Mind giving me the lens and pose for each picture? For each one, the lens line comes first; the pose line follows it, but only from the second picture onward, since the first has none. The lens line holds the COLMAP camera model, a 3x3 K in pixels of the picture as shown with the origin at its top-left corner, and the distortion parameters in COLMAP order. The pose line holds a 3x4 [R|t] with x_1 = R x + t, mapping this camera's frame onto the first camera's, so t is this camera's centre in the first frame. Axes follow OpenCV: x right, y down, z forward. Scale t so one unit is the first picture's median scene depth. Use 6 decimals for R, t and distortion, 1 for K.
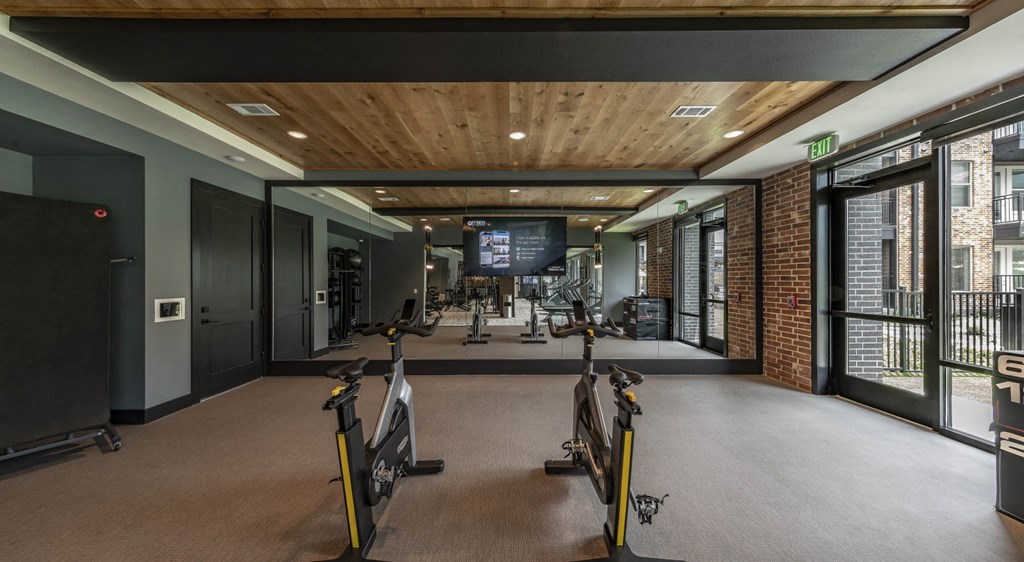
lens RADIAL K [[315.4, 0, 510.5], [0, 315.4, 279.2], [0, 0, 1]] dist [-0.002365, -0.000088]
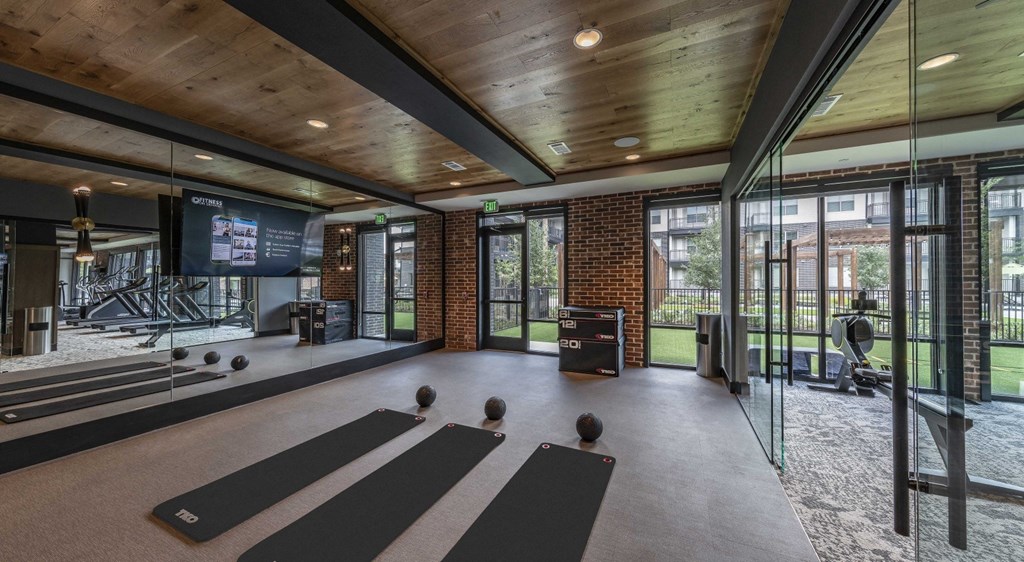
lens RADIAL K [[345.4, 0, 513.1], [0, 345.4, 279.9], [0, 0, 1]] dist [0.002323, 0.000137]
pose [[0.428226, 0.005167, 0.903657, -0.510395], [-0.001236, 0.999986, -0.005132, 0.001114], [-0.903671, 0.001080, 0.428227, 0.046956]]
